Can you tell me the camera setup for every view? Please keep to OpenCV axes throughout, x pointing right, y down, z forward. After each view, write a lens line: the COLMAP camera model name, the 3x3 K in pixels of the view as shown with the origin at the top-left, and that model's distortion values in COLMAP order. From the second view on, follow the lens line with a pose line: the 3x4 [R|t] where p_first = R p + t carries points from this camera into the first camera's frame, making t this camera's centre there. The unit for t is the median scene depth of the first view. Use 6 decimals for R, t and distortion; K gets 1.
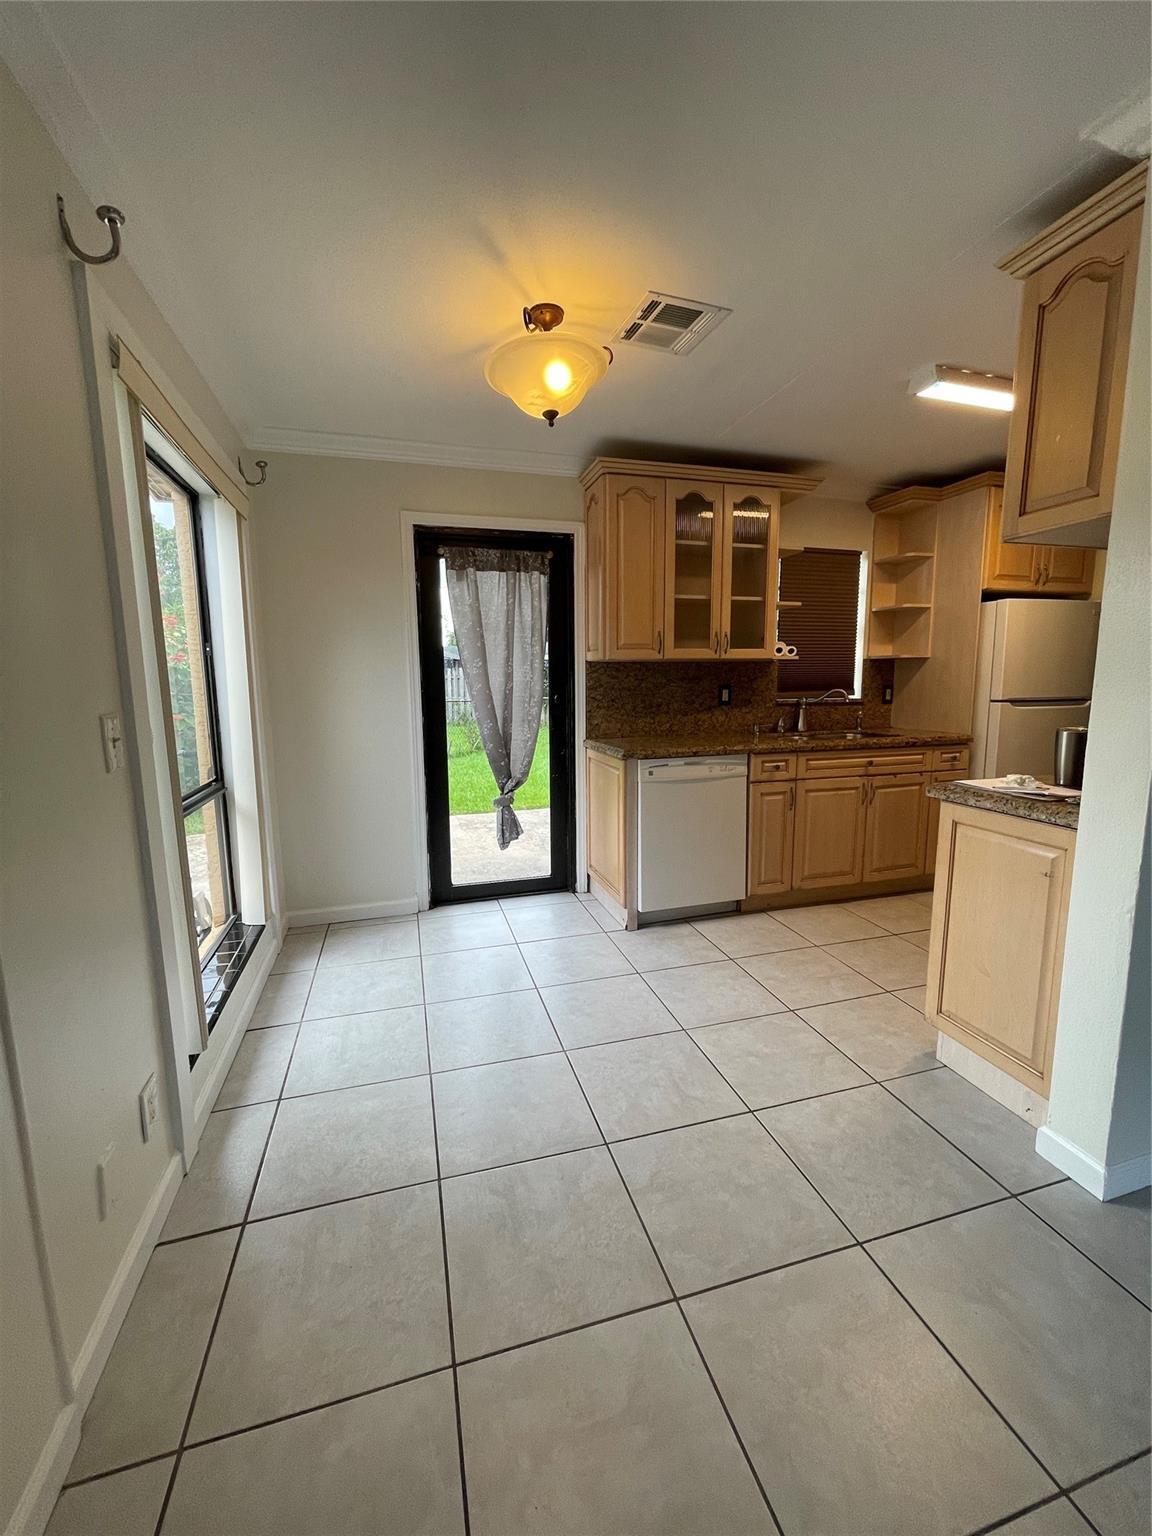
lens RADIAL K [[618.8, 0, 575.9], [0, 618.8, 764.6], [0, 0, 1]] dist [0.004317, 0.001440]
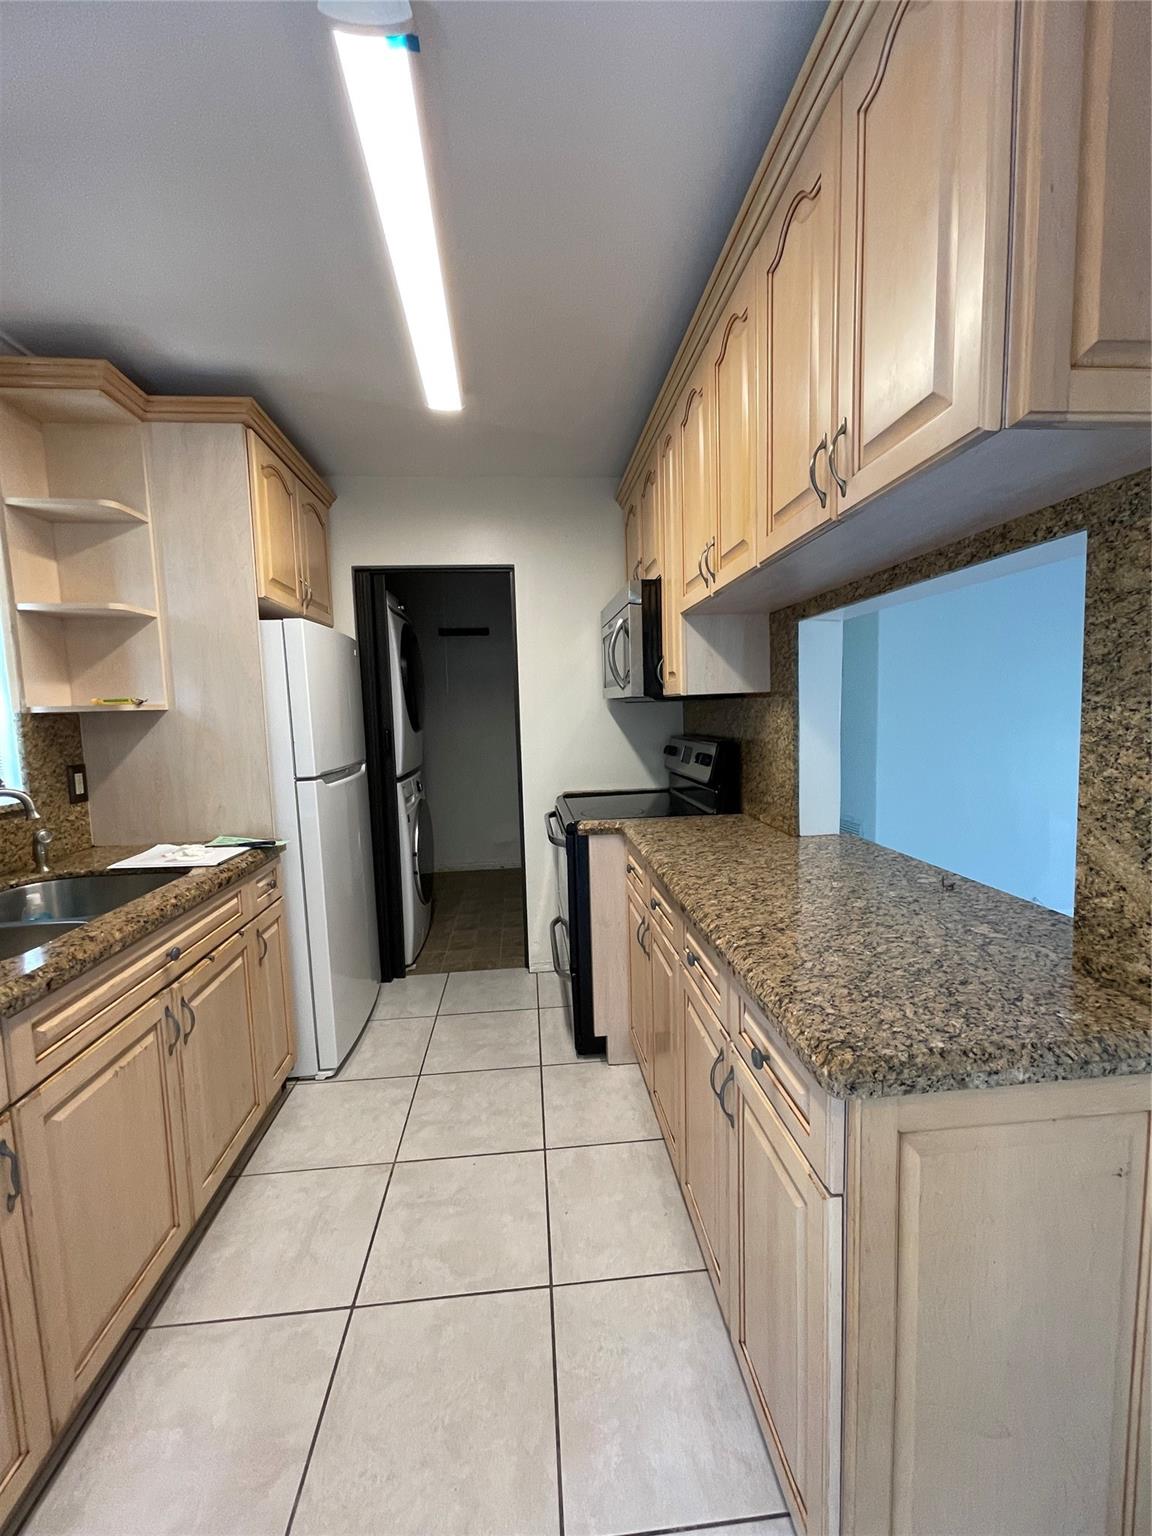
lens RADIAL K [[618.8, 0, 575.2], [0, 618.8, 763.5], [0, 0, 1]] dist [0.004317, 0.001440]
pose [[0.199393, -0.082359, 0.976452, 0.104232], [0.164801, 0.985087, 0.049435, -0.091538], [-0.965962, 0.151063, 0.209993, 0.529566]]
